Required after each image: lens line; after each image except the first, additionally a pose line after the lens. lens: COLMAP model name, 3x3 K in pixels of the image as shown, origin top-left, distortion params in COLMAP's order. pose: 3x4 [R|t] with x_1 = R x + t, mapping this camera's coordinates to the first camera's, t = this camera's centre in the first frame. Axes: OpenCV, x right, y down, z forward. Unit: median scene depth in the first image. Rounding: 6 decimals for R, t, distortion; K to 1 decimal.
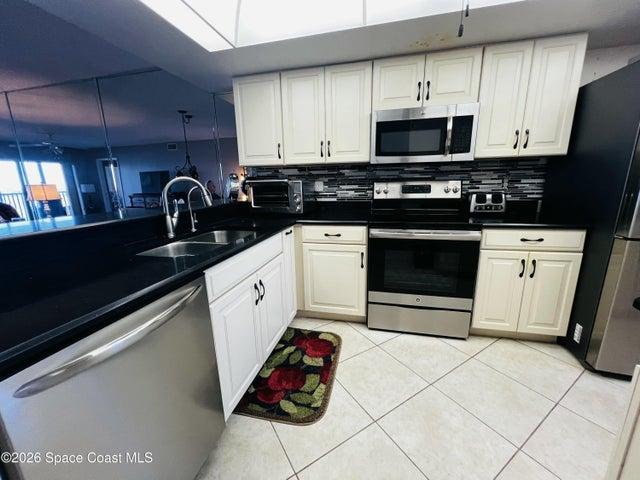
lens RADIAL K [[257.1, 0, 320.0], [0, 257.1, 240.0], [0, 0, 1]] dist [-0.001241, -0.000144]
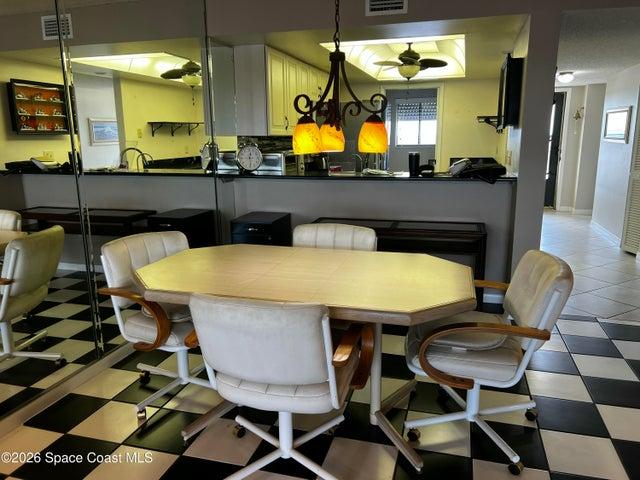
lens RADIAL K [[485.5, 0, 320.0], [0, 485.5, 240.0], [0, 0, 1]] dist [0.004855, 0.000210]
pose [[0.055719, -0.189902, 0.980221, -2.375646], [0.225236, 0.958830, 0.172955, -0.202438], [-0.972710, 0.211144, 0.096198, 0.805360]]
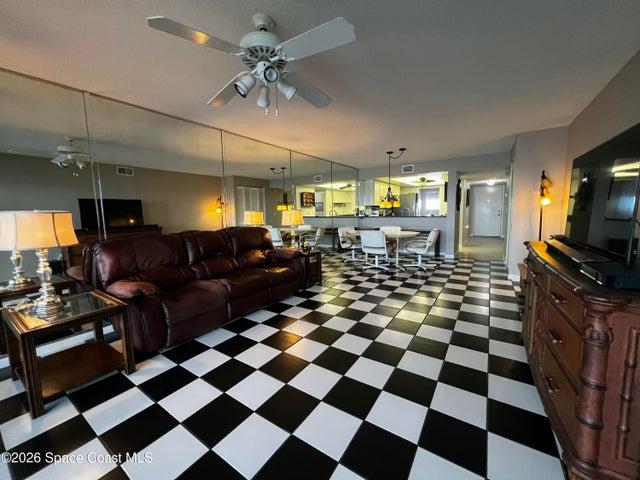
lens RADIAL K [[255.2, 0, 320.0], [0, 255.2, 240.0], [0, 0, 1]] dist [-0.000775, 0.000049]
pose [[0.349811, -0.095203, 0.931970, -3.940575], [0.216243, 0.976163, 0.018552, -0.080695], [-0.911521, 0.195043, 0.362060, 0.605240]]
